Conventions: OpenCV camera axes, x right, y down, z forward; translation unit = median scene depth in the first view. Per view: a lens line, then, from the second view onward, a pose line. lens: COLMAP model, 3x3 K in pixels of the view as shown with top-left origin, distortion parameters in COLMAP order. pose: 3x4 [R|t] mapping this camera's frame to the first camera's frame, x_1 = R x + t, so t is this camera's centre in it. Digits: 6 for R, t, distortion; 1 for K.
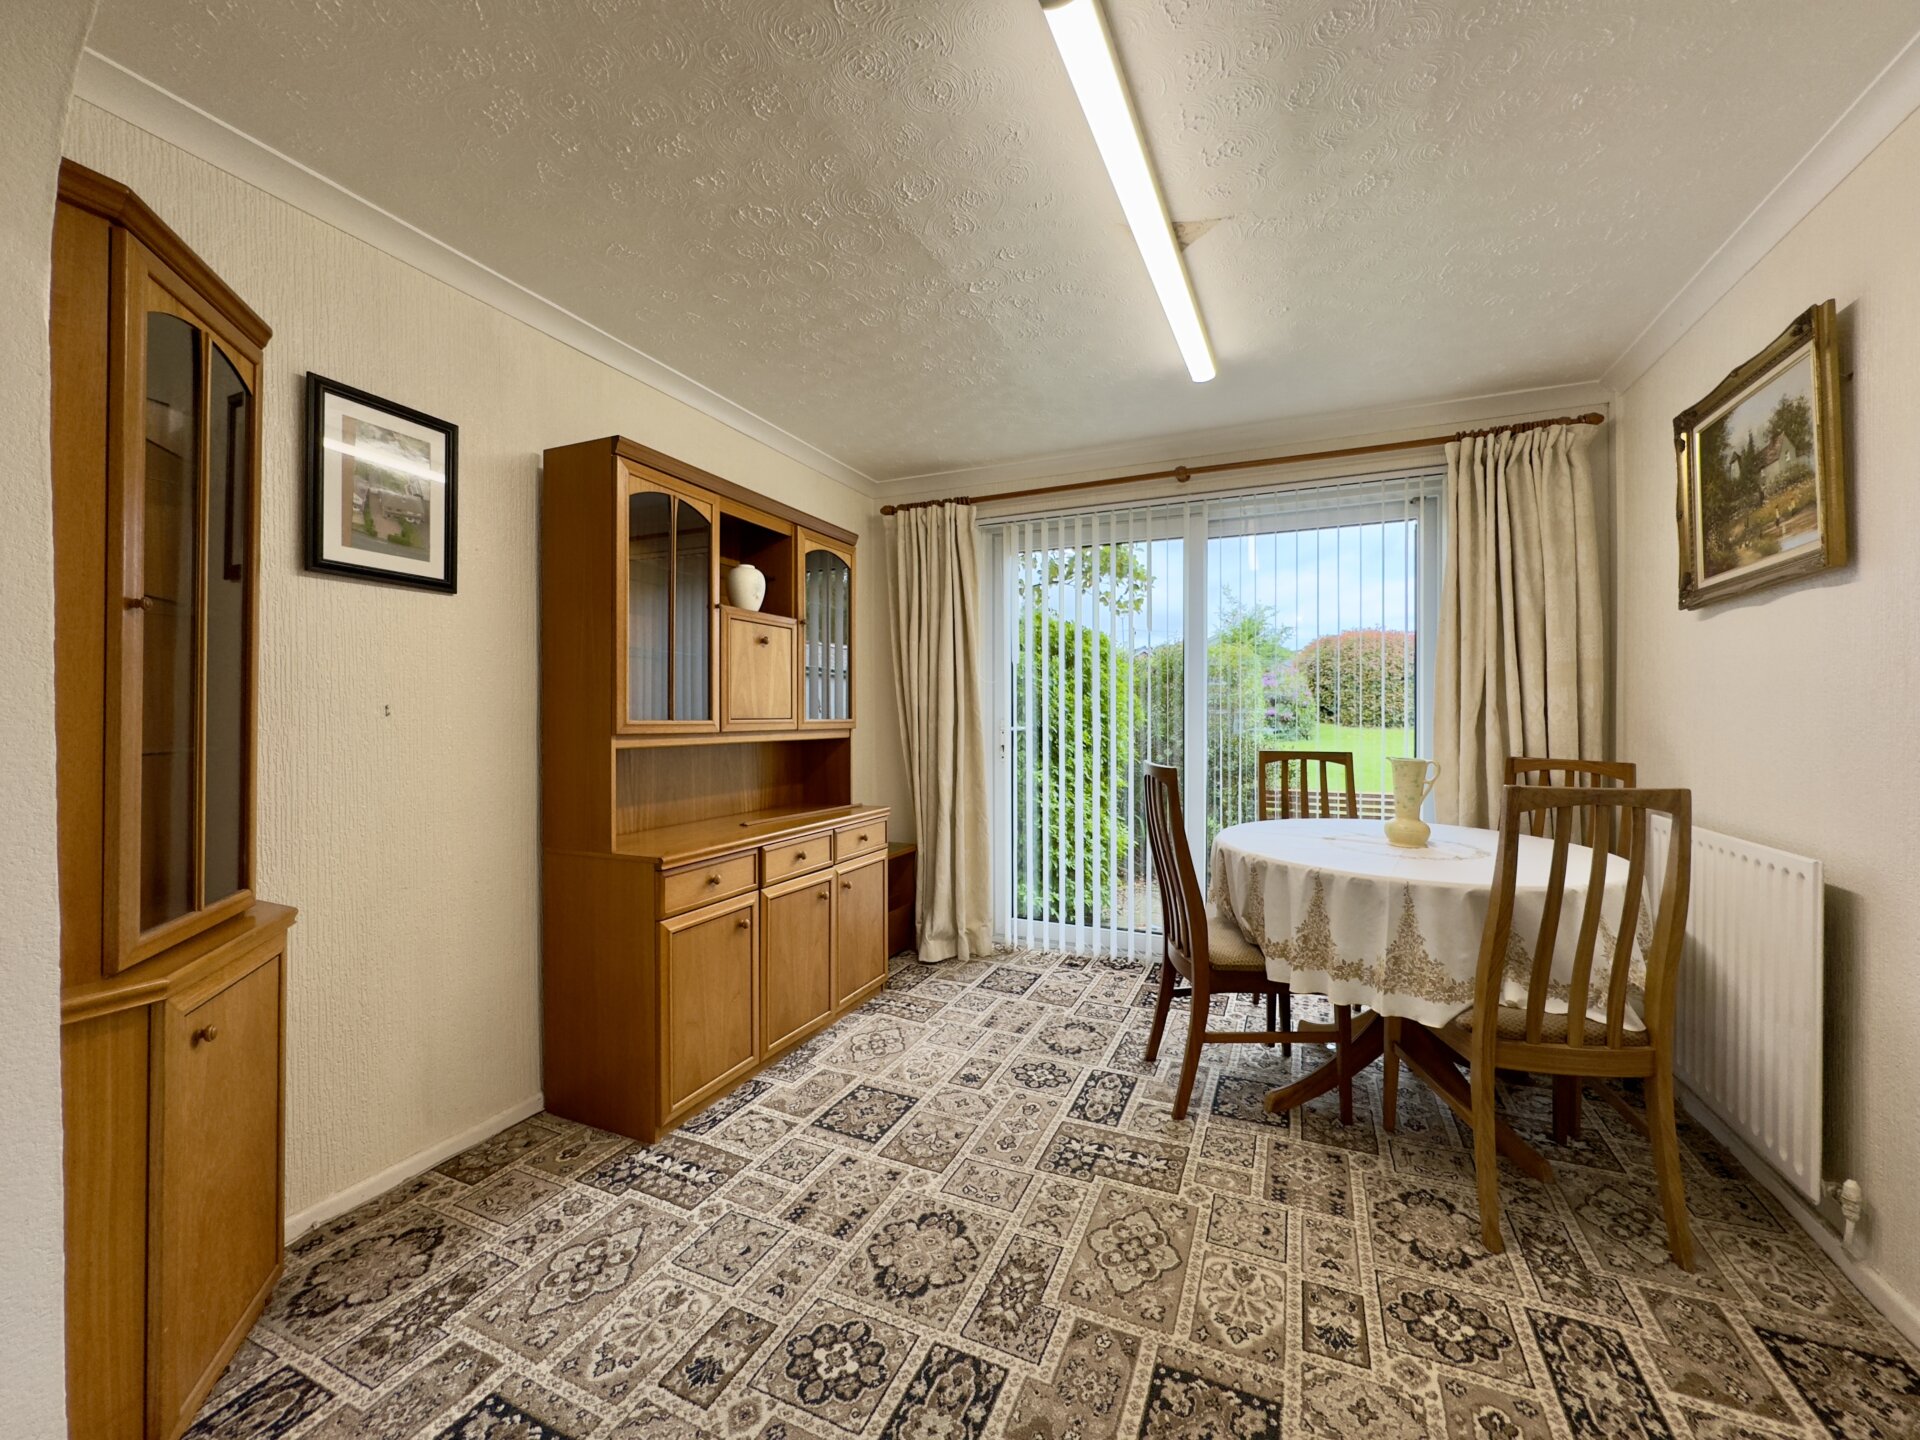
lens RADIAL K [[763.3, 0, 956.9], [0, 763.3, 713.6], [0, 0, 1]] dist [-0.004130, 0.000532]
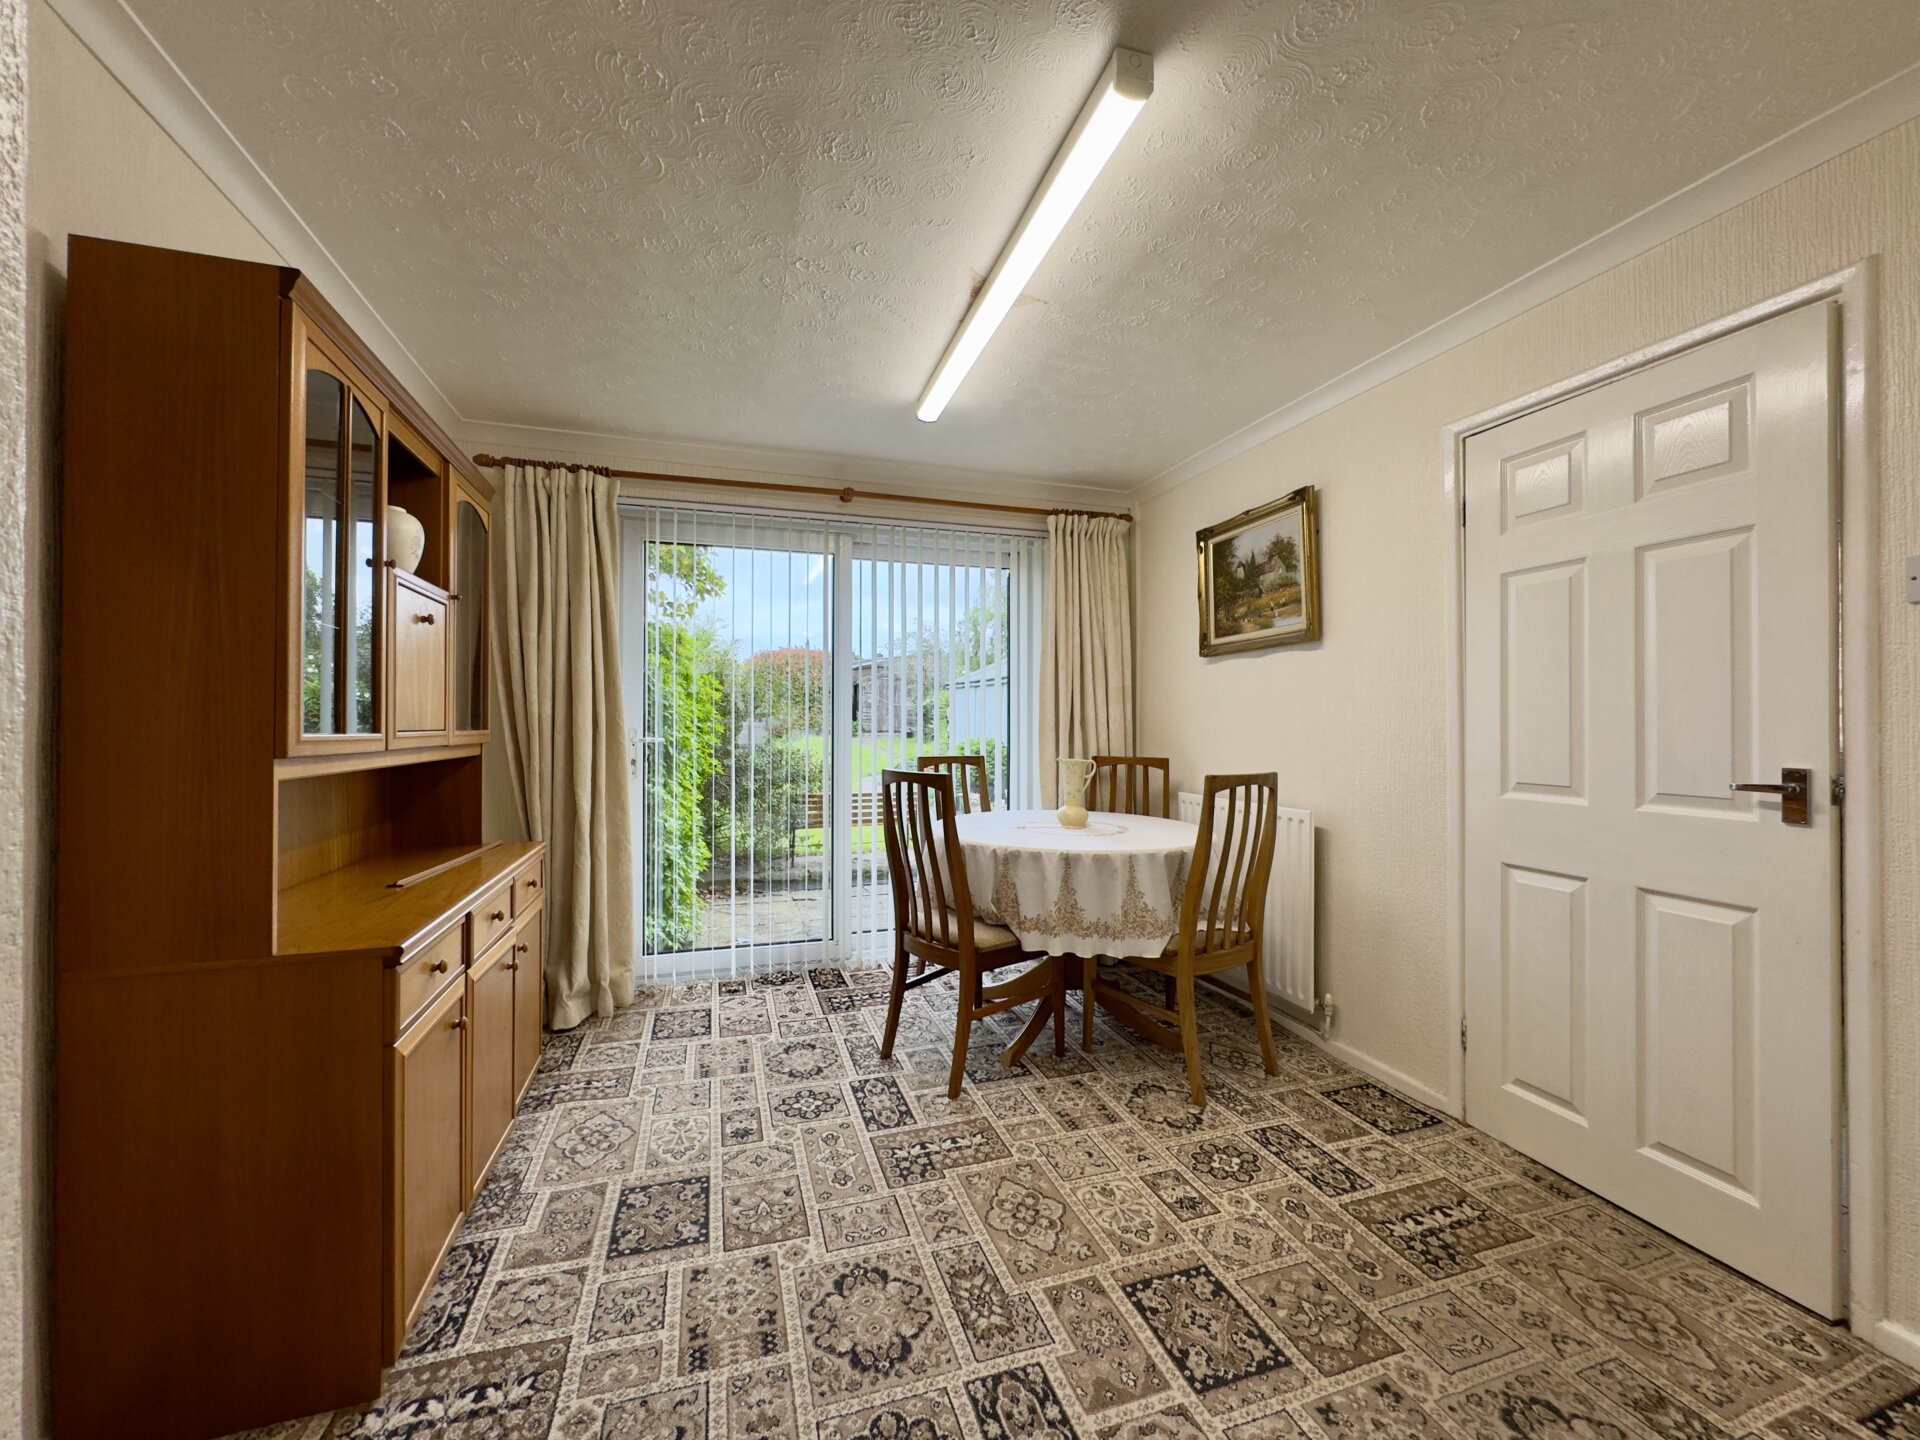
lens RADIAL K [[763.3, 0, 956.0], [0, 763.3, 715.6], [0, 0, 1]] dist [-0.004130, 0.000532]
pose [[0.743741, 0.008823, 0.668409, -0.467119], [-0.002519, 0.999943, -0.010396, -0.001259], [-0.668463, 0.006048, 0.743721, 0.199449]]
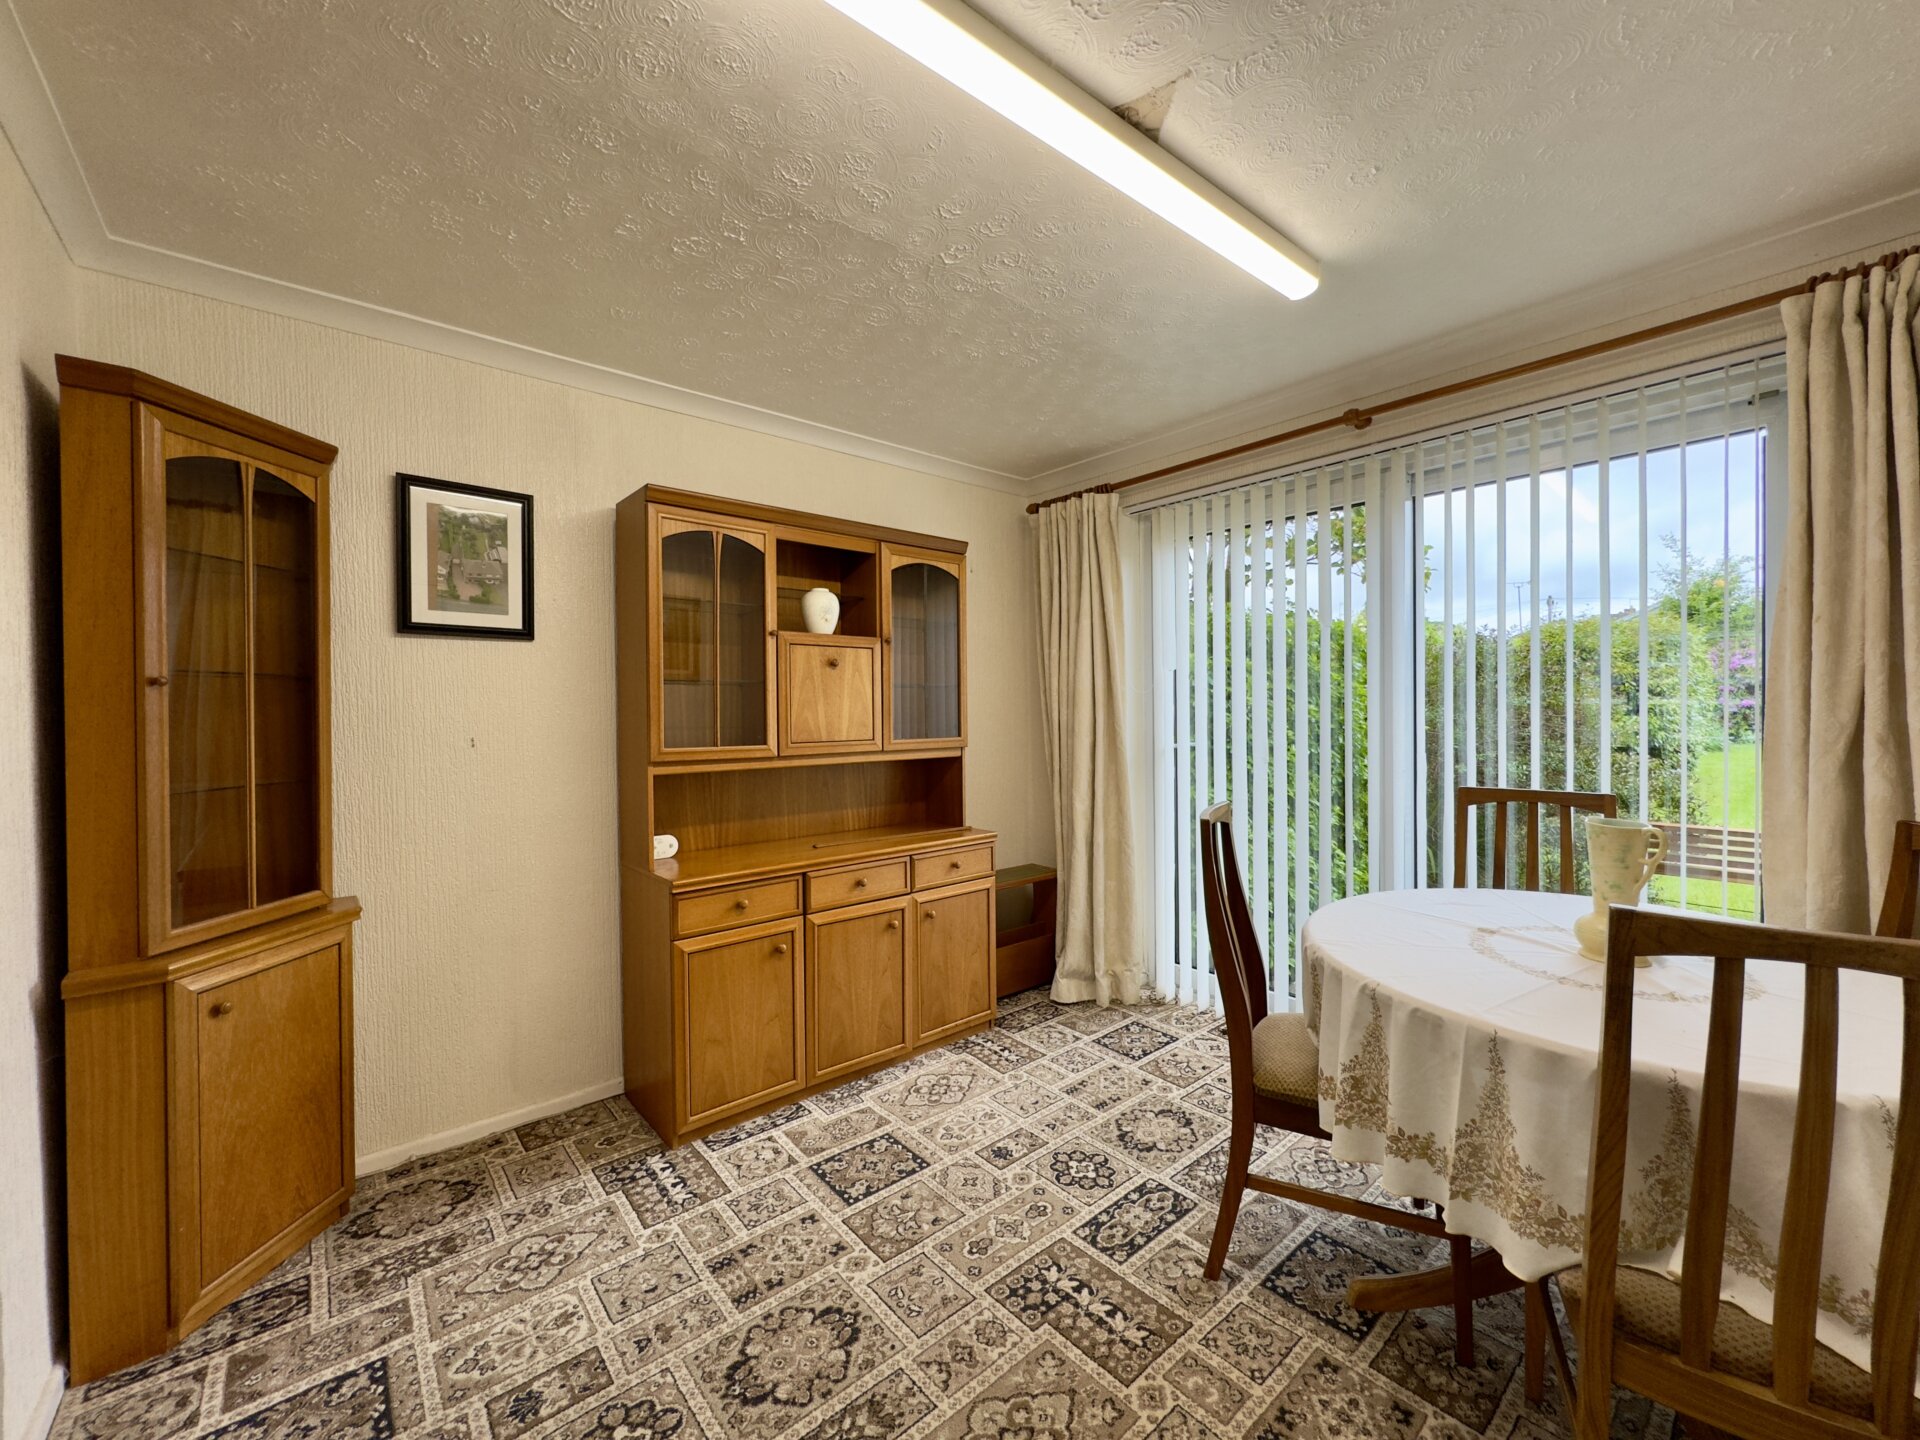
lens RADIAL K [[763.3, 0, 957.4], [0, 763.3, 713.7], [0, 0, 1]] dist [-0.004130, 0.000532]
pose [[0.903361, -0.005714, -0.428844, 0.417462], [0.010088, 0.999918, 0.007927, -0.046505], [0.428763, -0.011487, 0.903344, 0.219325]]
